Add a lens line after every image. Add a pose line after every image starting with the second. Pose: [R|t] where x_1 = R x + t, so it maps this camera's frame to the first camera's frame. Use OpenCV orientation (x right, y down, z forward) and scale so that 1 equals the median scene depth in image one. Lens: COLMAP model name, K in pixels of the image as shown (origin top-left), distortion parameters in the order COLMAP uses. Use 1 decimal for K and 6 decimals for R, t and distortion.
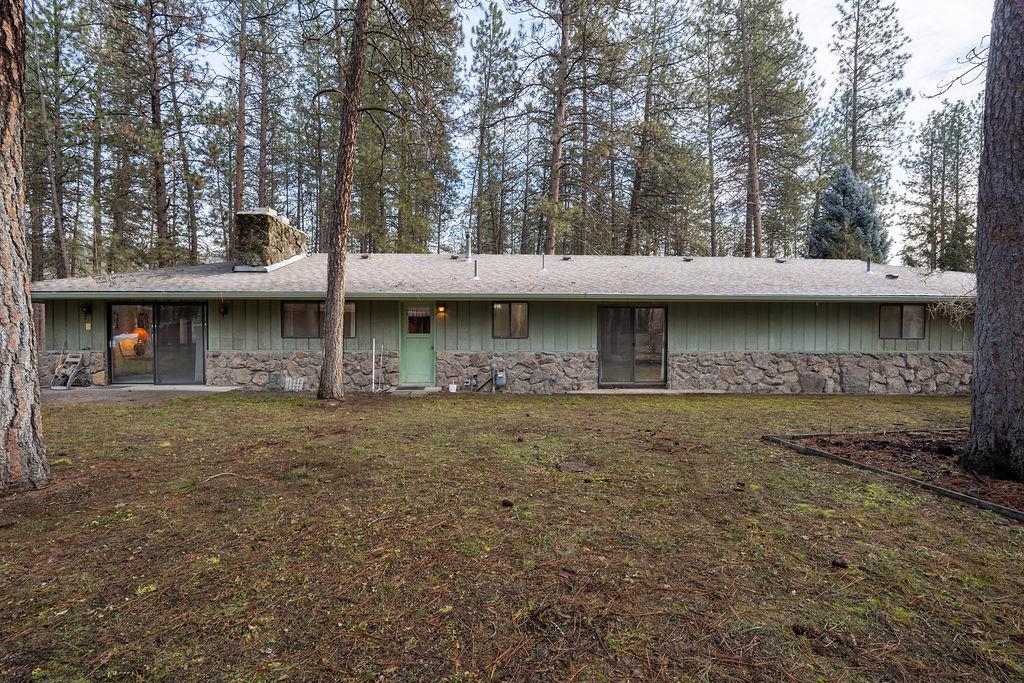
lens RADIAL K [[465.0, 0, 511.6], [0, 465.0, 339.1], [0, 0, 1]] dist [0.000097, -0.000150]
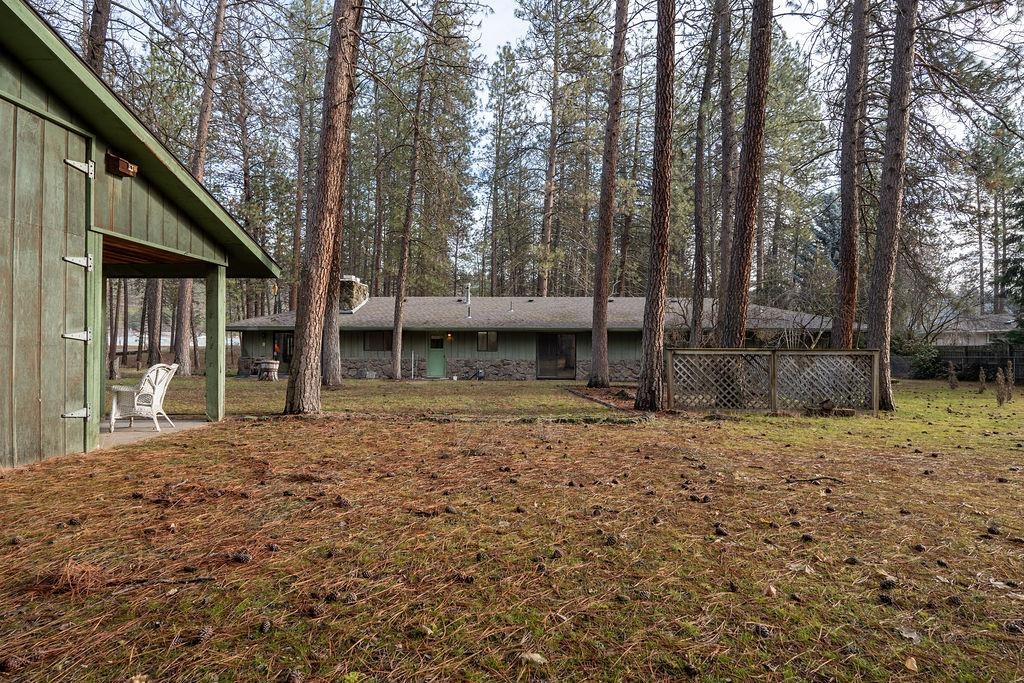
lens RADIAL K [[606.9, 0, 513.1], [0, 606.9, 338.6], [0, 0, 1]] dist [-0.001773, -0.000076]
pose [[0.997608, 0.002151, -0.069096, 0.258337], [-0.004836, 0.999239, -0.038714, 0.040056], [0.068960, 0.038956, 0.996859, -1.339691]]
